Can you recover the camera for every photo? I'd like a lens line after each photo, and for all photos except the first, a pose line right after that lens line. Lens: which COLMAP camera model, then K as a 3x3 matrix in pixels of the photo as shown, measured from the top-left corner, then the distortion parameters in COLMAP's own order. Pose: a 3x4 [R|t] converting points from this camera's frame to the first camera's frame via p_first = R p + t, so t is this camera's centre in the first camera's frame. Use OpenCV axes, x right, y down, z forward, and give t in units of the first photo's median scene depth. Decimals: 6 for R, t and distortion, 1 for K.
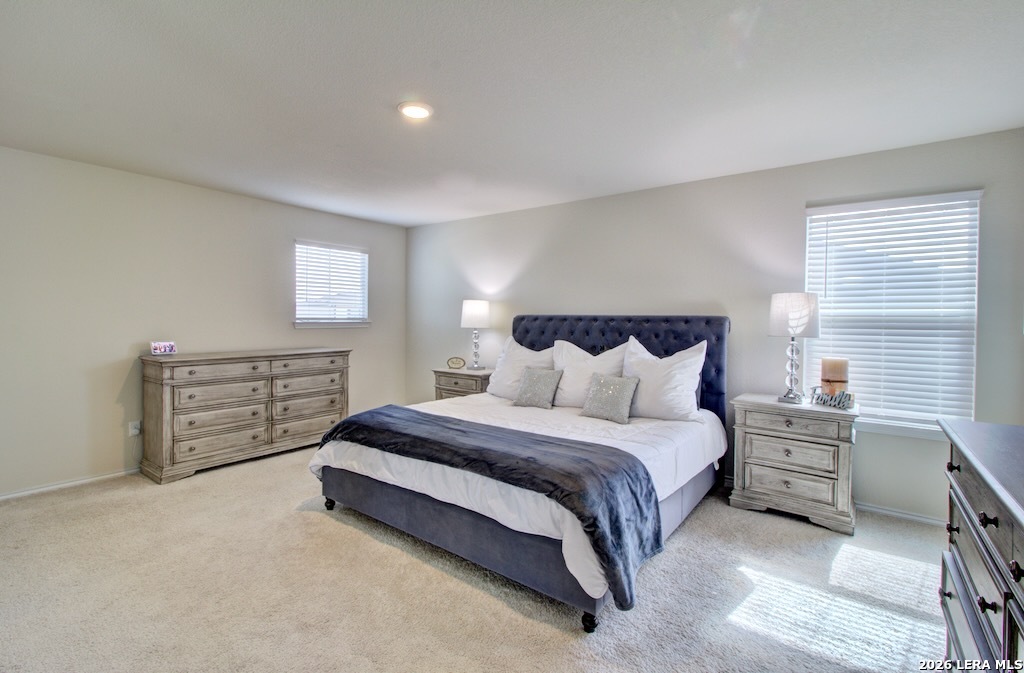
lens RADIAL K [[466.9, 0, 515.7], [0, 466.9, 322.3], [0, 0, 1]] dist [-0.002406, 0.000758]
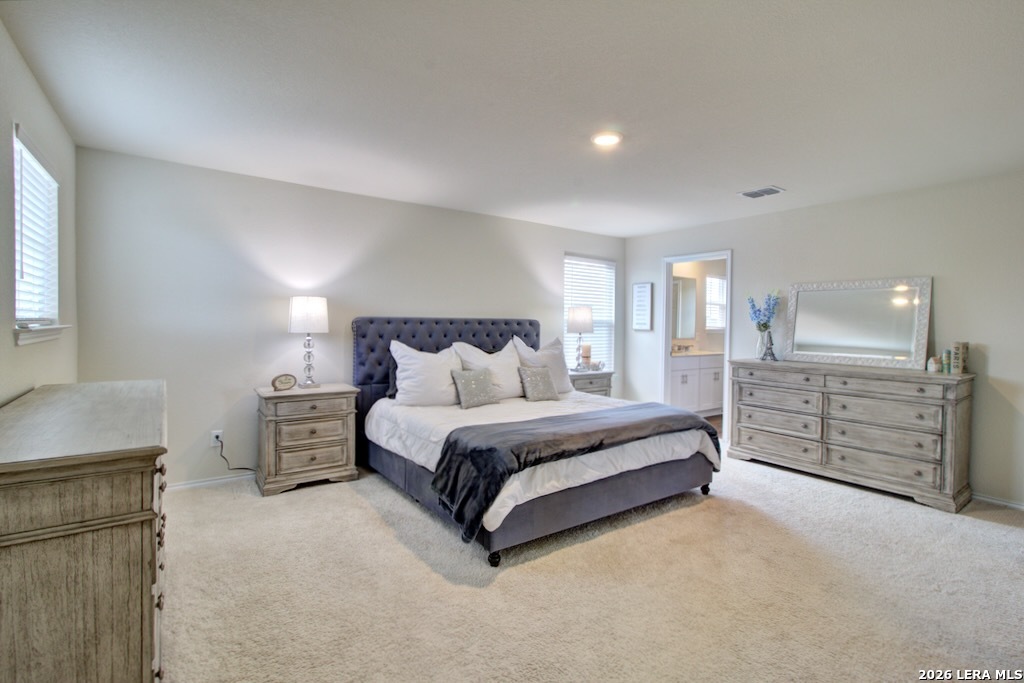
lens RADIAL K [[475.8, 0, 501.5], [0, 475.8, 331.6], [0, 0, 1]] dist [0.000847, 0.001141]
pose [[0.315259, -0.022335, 0.948743, -0.856844], [-0.001872, 0.999706, 0.024156, -0.010692], [-0.949004, -0.009392, 0.315125, 0.547814]]
